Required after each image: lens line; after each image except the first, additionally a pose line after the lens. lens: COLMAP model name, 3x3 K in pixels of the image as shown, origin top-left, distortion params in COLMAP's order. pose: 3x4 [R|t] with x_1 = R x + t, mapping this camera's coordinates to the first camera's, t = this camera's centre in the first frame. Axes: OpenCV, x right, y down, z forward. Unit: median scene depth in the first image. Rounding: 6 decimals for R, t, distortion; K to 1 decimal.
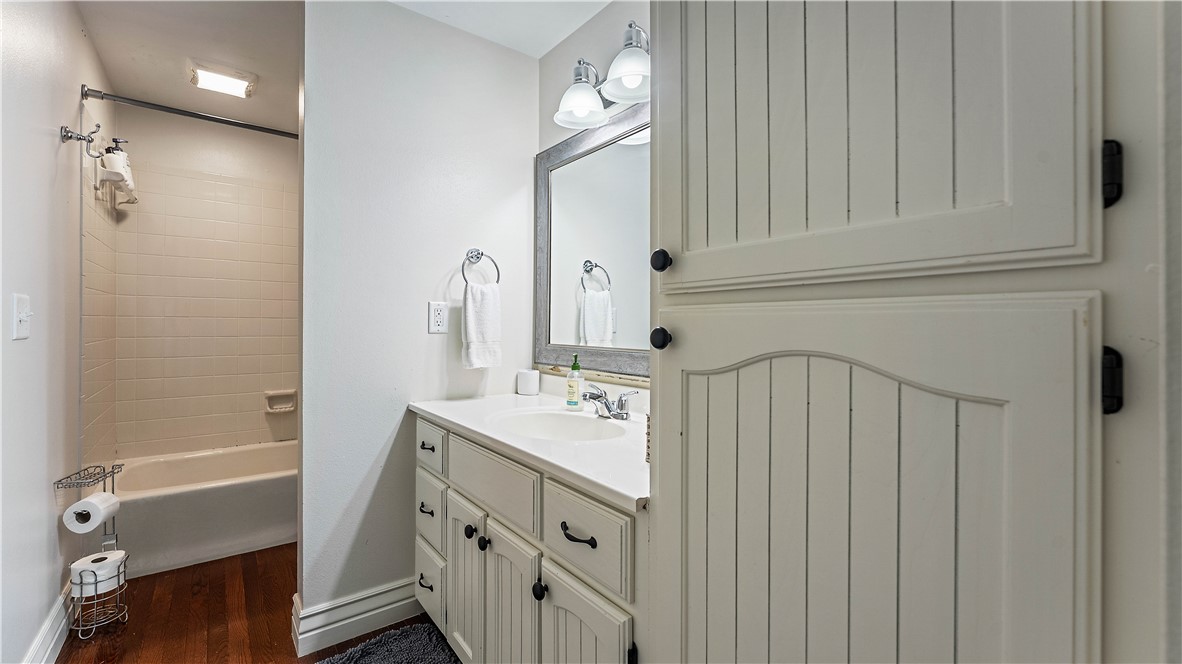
lens RADIAL K [[490.4, 0, 591.0], [0, 490.4, 332.0], [0, 0, 1]] dist [-0.000225, 0.000045]
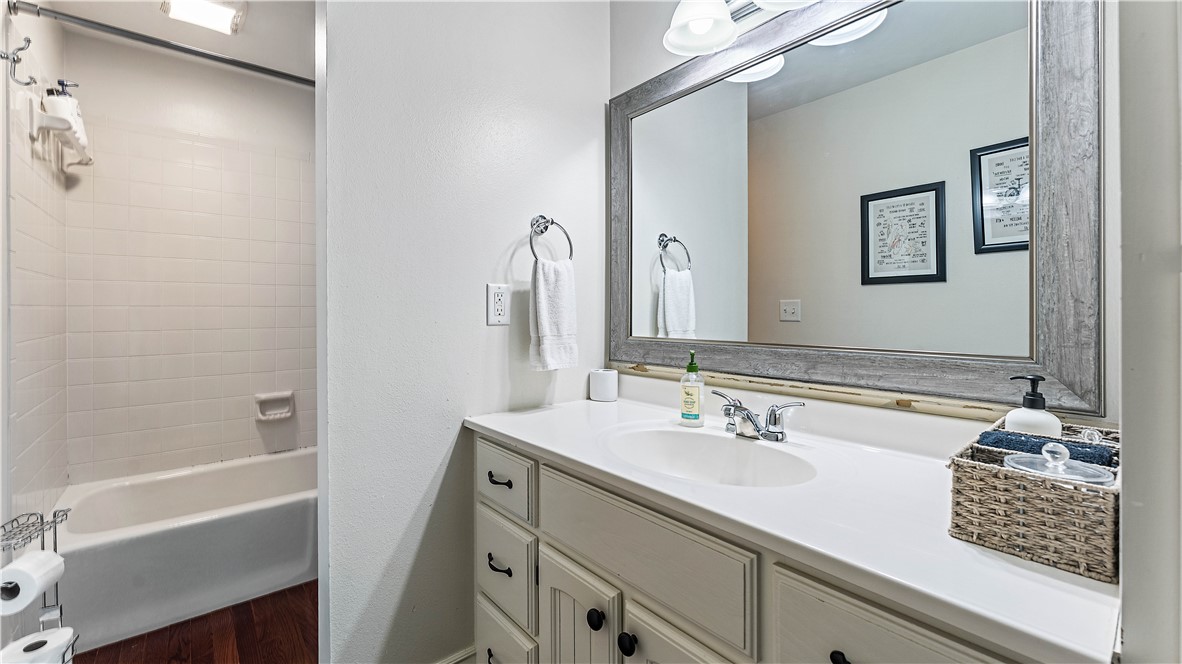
lens RADIAL K [[482.9, 0, 590.9], [0, 482.9, 318.9], [0, 0, 1]] dist [-0.000099, -0.000037]
pose [[0.999088, -0.010071, 0.041490, -0.192778], [0.010106, 0.999949, -0.000630, -0.004674], [-0.041482, 0.001049, 0.999139, 0.233075]]
